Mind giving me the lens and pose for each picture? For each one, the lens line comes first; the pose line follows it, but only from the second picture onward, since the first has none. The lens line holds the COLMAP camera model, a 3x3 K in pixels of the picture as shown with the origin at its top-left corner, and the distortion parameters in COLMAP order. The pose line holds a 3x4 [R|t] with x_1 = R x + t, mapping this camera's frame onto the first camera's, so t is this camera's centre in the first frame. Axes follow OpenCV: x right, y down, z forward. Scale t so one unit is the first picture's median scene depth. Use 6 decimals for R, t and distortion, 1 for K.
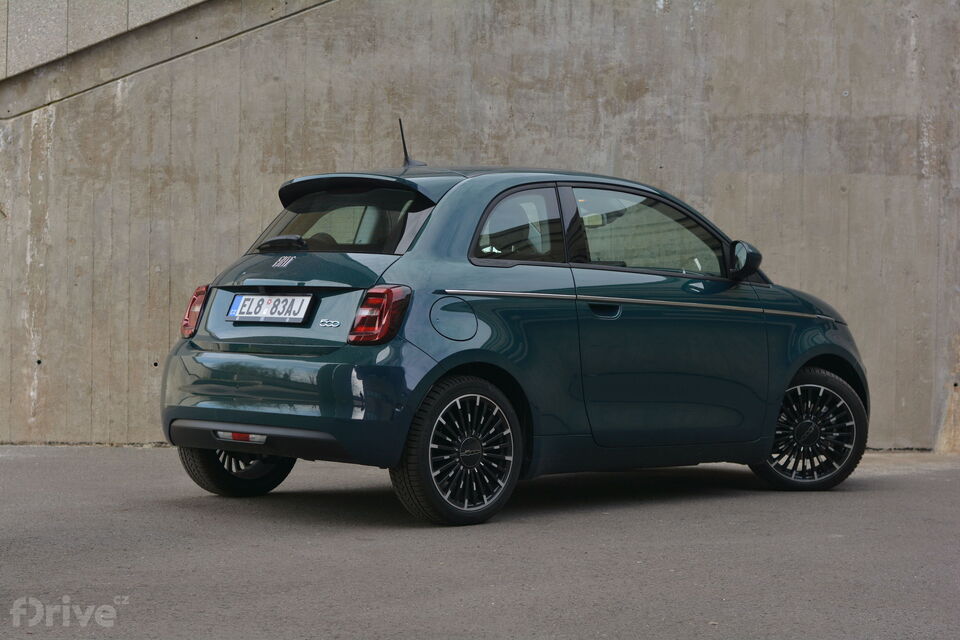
lens RADIAL K [[2136.1, 0, 477.9], [0, 2136.1, 323.3], [0, 0, 1]] dist [0.010609, 0.000000]
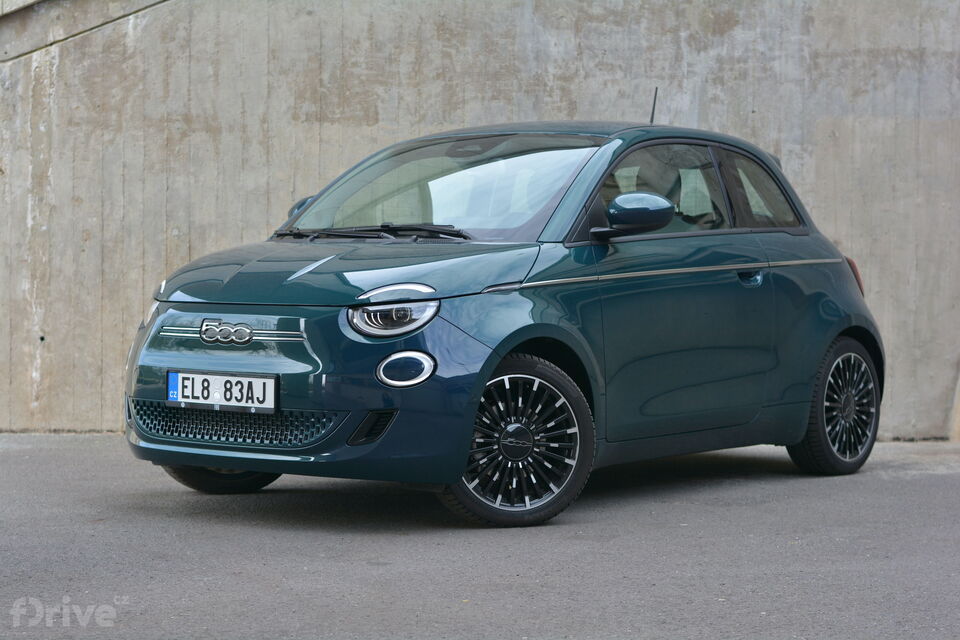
lens RADIAL K [[2136.1, 0, 476.8], [0, 2136.1, 317.1], [0, 0, 1]] dist [0.010609, 0.000000]
pose [[0.998959, -0.002690, -0.045547, 0.013148], [0.003375, 0.999882, 0.014974, -0.003244], [0.045501, -0.015112, 0.998850, 0.130582]]
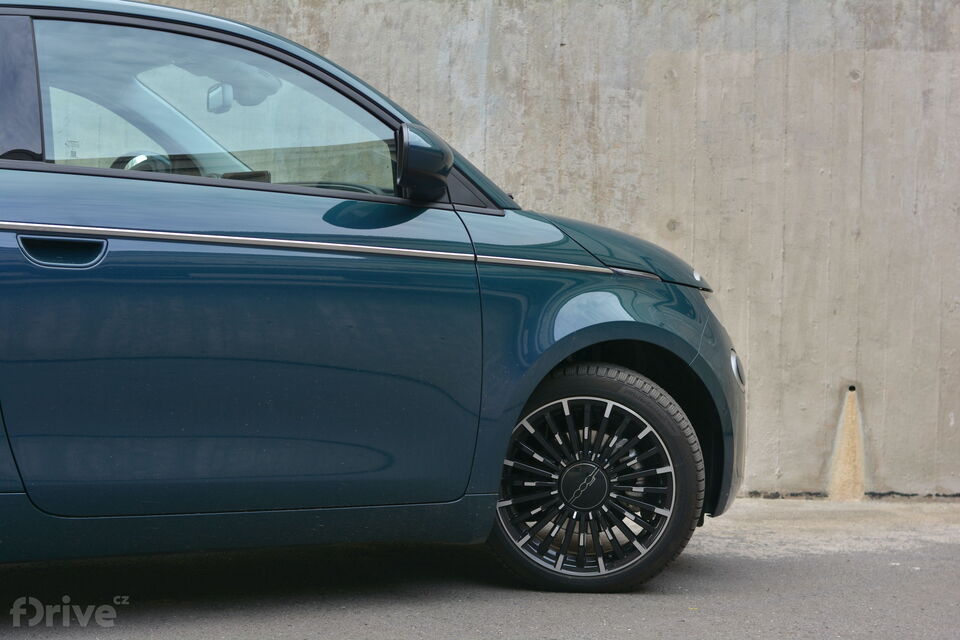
lens RADIAL K [[2136.1, 0, 485.2], [0, 2136.1, 318.1], [0, 0, 1]] dist [0.010609, 0.000000]
pose [[0.981254, 0.006554, -0.192607, 0.187005], [-0.005449, 0.999966, 0.006266, 0.004549], [0.192642, -0.005099, 0.981256, 0.372942]]
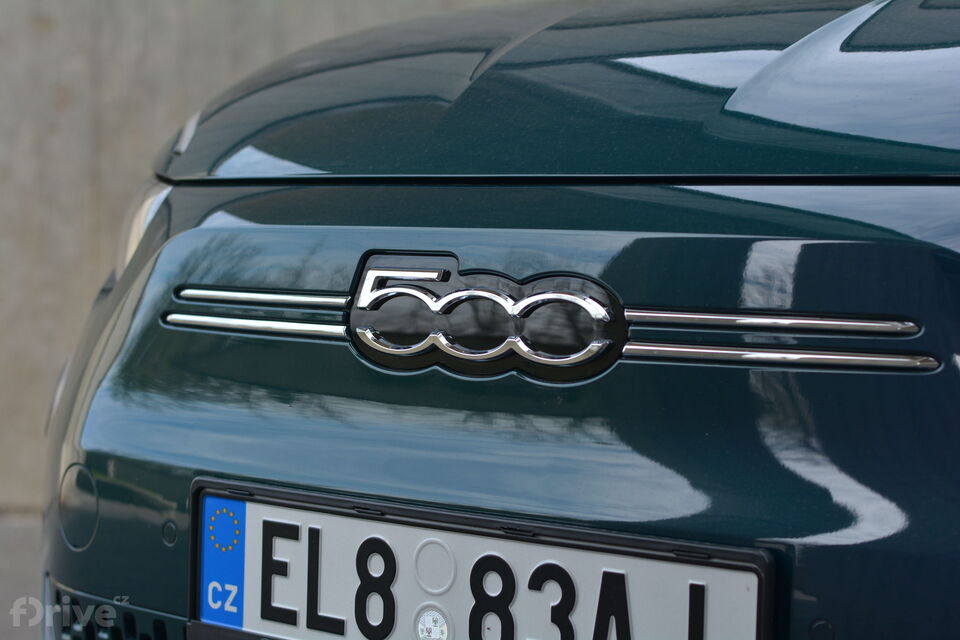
lens RADIAL K [[2136.1, 0, 482.8], [0, 2136.1, 324.1], [0, 0, 1]] dist [0.010609, 0.000000]
pose [[0.996811, 0.005596, -0.079607, -0.072041], [-0.002969, 0.999448, 0.033086, 0.005835], [0.079748, -0.032744, 0.996277, 0.591052]]
